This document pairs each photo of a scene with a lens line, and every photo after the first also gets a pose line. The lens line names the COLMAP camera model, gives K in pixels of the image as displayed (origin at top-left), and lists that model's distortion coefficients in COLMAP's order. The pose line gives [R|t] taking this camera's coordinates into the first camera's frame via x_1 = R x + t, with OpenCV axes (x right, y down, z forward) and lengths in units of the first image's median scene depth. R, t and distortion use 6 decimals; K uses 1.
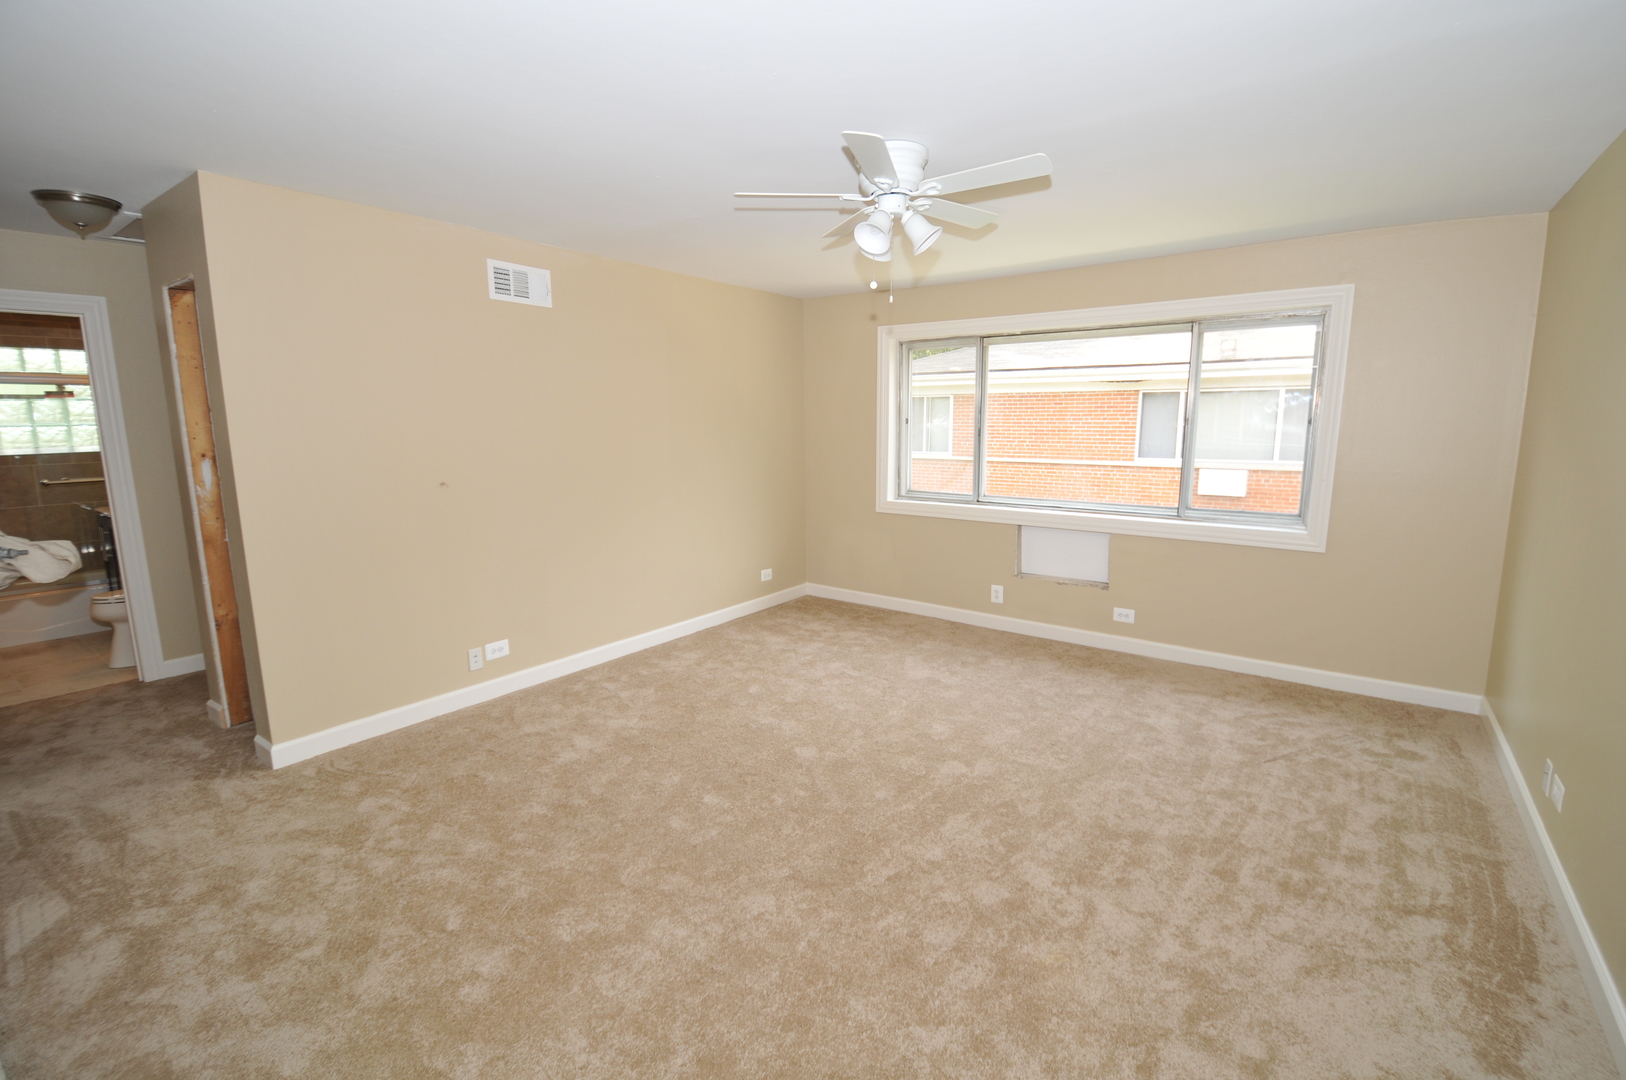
lens RADIAL K [[715.9, 0, 841.3], [0, 715.9, 538.6], [0, 0, 1]] dist [0.008515, -0.018771]
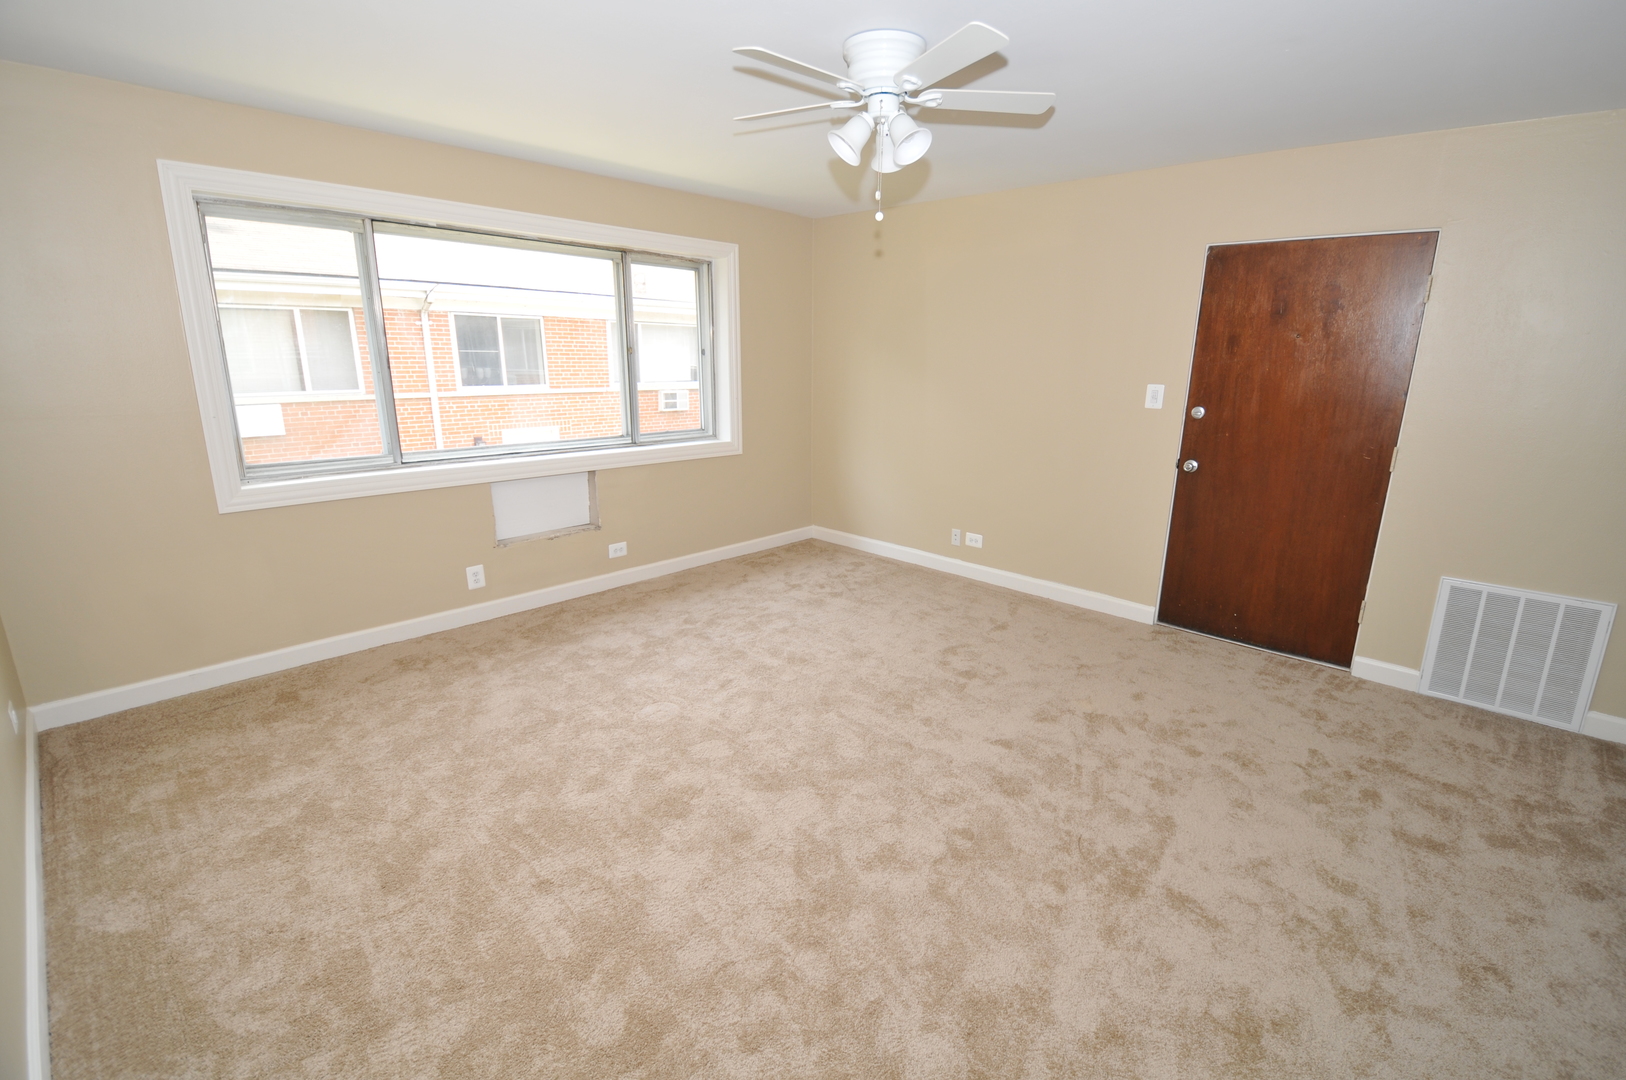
lens RADIAL K [[715.9, 0, 841.3], [0, 715.9, 538.6], [0, 0, 1]] dist [0.008515, -0.018771]
pose [[0.096372, -0.245405, 0.964618, -0.533737], [0.144622, 0.962297, 0.230366, -0.092570], [-0.984783, 0.117304, 0.128229, 0.572698]]
